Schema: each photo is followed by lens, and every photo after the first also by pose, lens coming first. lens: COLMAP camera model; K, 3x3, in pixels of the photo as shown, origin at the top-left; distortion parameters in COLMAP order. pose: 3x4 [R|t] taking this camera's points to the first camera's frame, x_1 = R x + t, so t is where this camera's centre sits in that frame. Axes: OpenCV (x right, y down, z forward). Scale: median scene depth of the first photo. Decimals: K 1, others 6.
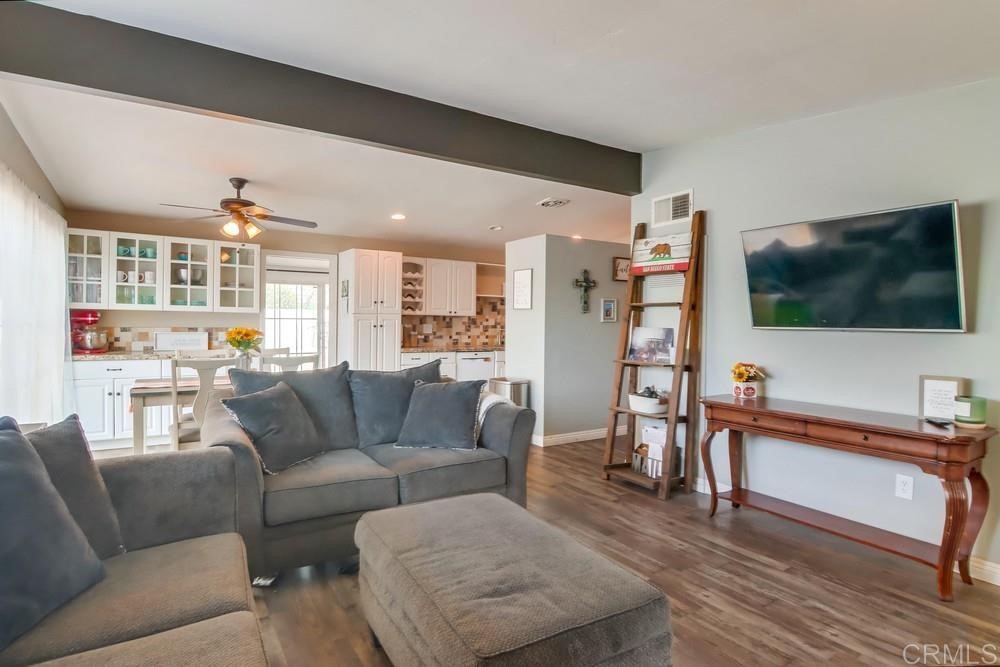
lens RADIAL K [[531.8, 0, 501.5], [0, 531.8, 330.8], [0, 0, 1]] dist [0.002059, -0.007779]
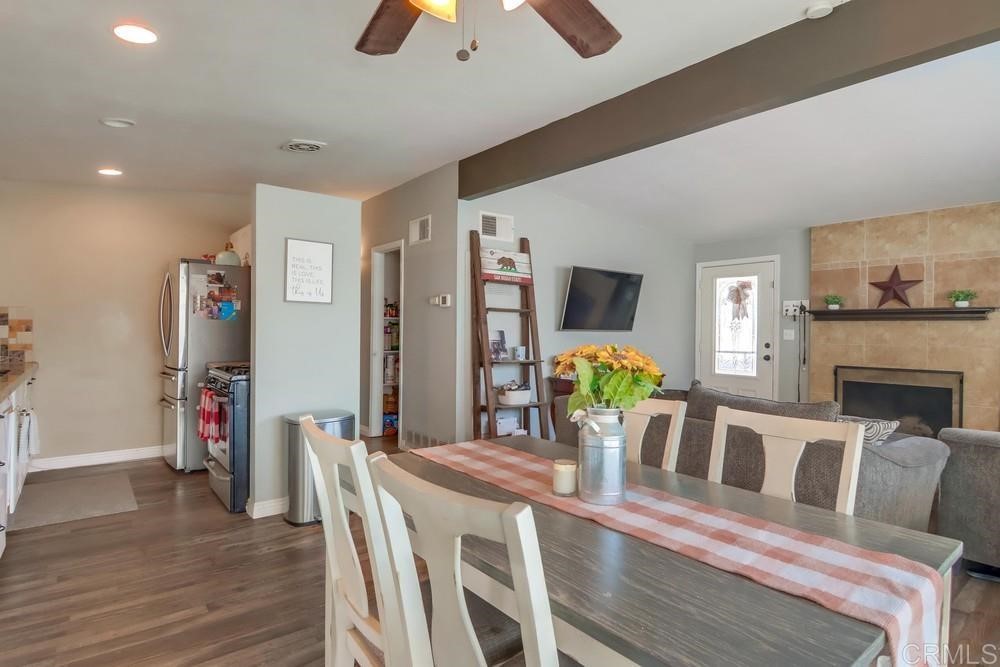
lens RADIAL K [[531.8, 0, 501.5], [0, 531.8, 330.8], [0, 0, 1]] dist [0.002059, -0.007779]
pose [[-0.097467, -0.015773, 0.995114, -0.685844], [0.002950, 0.999865, 0.016137, -0.018998], [-0.995234, 0.004508, -0.097407, 0.912840]]
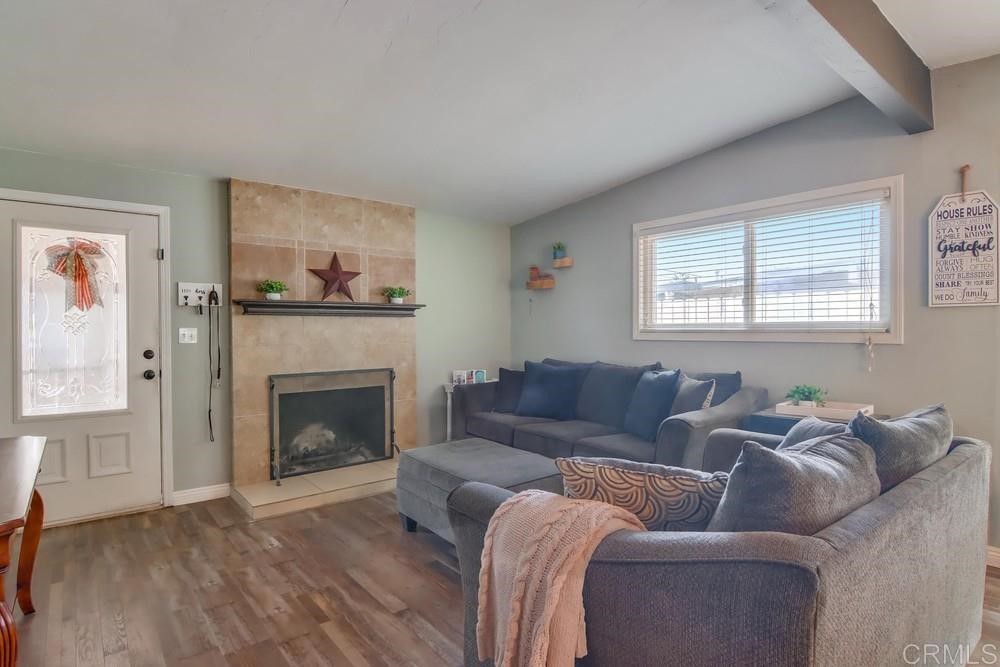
lens RADIAL K [[519.0, 0, 497.6], [0, 519.0, 331.5], [0, 0, 1]] dist [0.000466, -0.014794]
pose [[-0.994105, -0.005985, -0.108253, 0.045137], [-0.007761, 0.999842, 0.015997, -0.010636], [0.108140, 0.016743, -0.993995, 0.946649]]
